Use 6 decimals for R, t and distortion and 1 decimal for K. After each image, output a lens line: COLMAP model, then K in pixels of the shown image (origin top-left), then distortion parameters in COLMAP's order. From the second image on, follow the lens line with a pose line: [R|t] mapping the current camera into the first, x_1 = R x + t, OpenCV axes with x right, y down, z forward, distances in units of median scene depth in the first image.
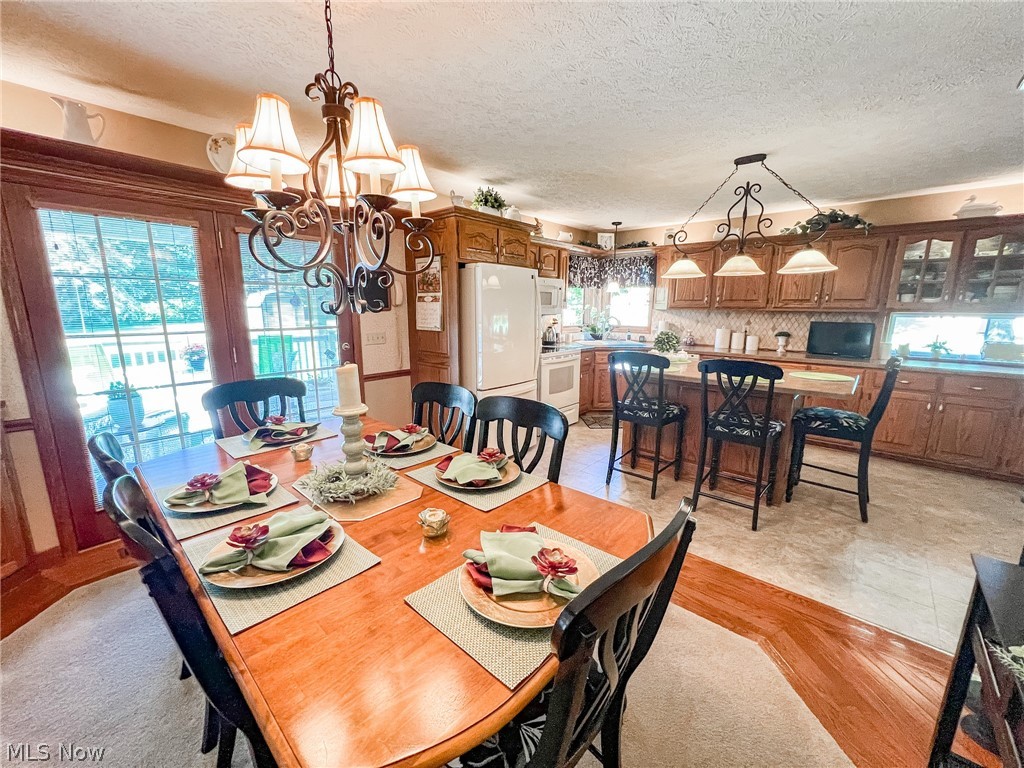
lens RADIAL K [[410.4, 0, 512.9], [0, 410.4, 385.3], [0, 0, 1]] dist [0.000705, -0.000195]
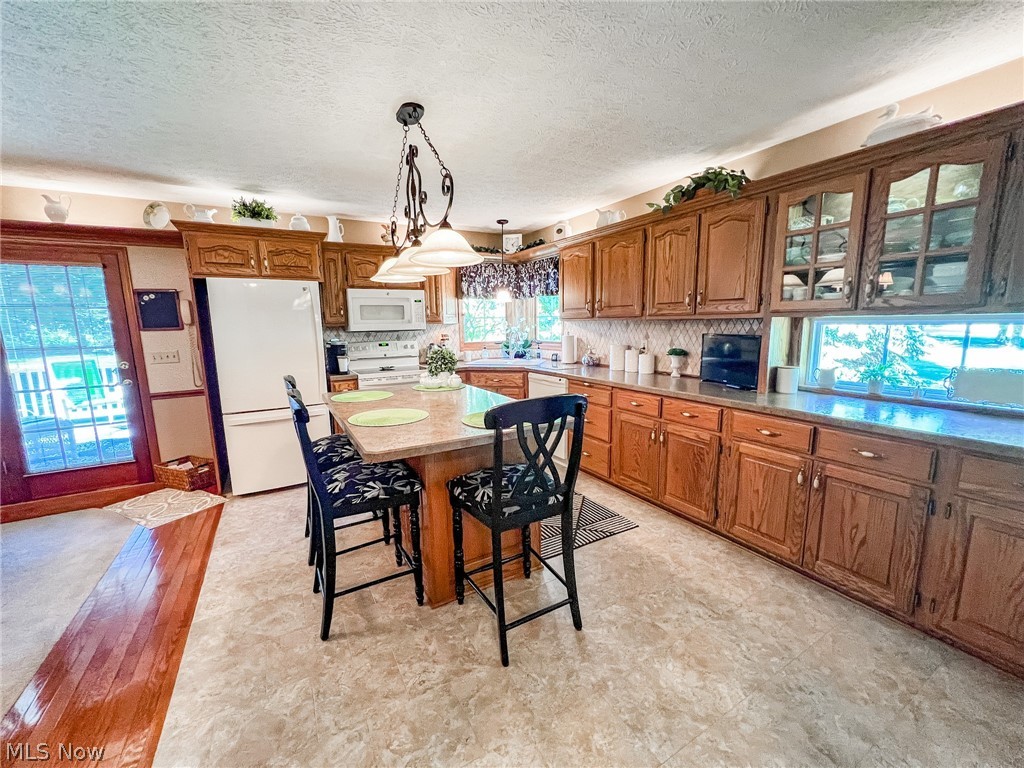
lens RADIAL K [[410.4, 0, 512.4], [0, 410.4, 385.1], [0, 0, 1]] dist [0.000705, -0.000195]
pose [[0.948153, 0.023880, -0.316915, 0.691111], [-0.036286, 0.998786, -0.033304, -0.037992], [0.315735, 0.043076, 0.947869, 0.272183]]
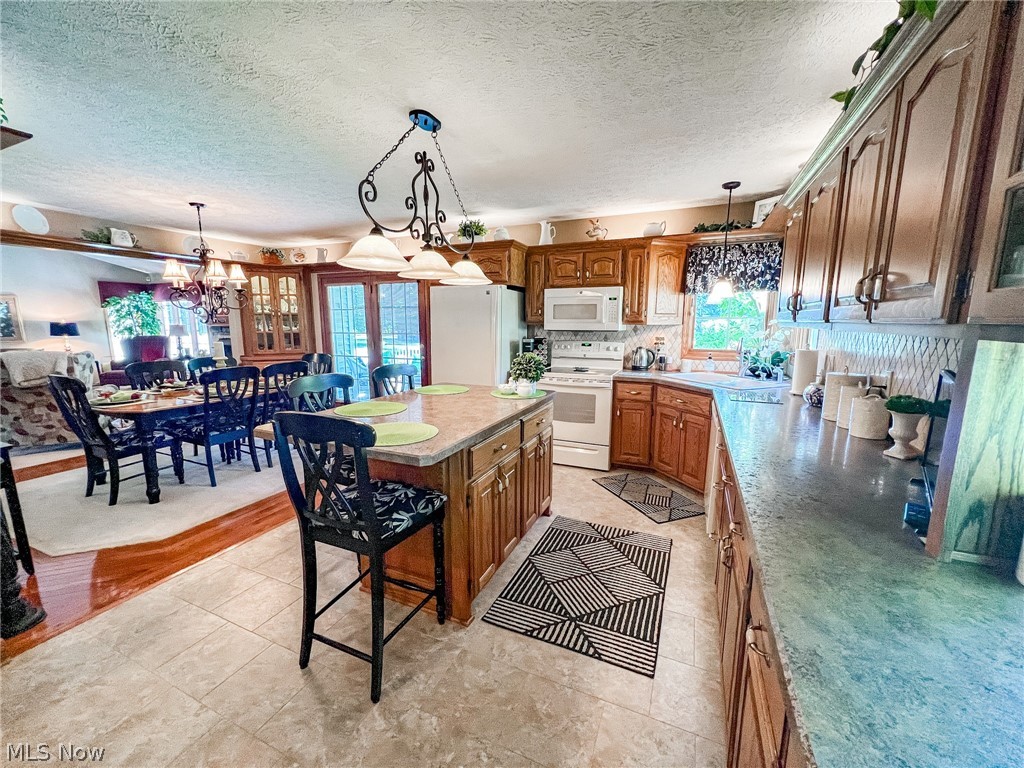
lens RADIAL K [[410.4, 0, 511.8], [0, 410.4, 385.8], [0, 0, 1]] dist [0.000705, -0.000195]
pose [[0.306368, 0.143467, -0.941040, 0.966842], [-0.183174, 0.978987, 0.089617, -0.123889], [0.934123, 0.144918, 0.326210, 0.676951]]
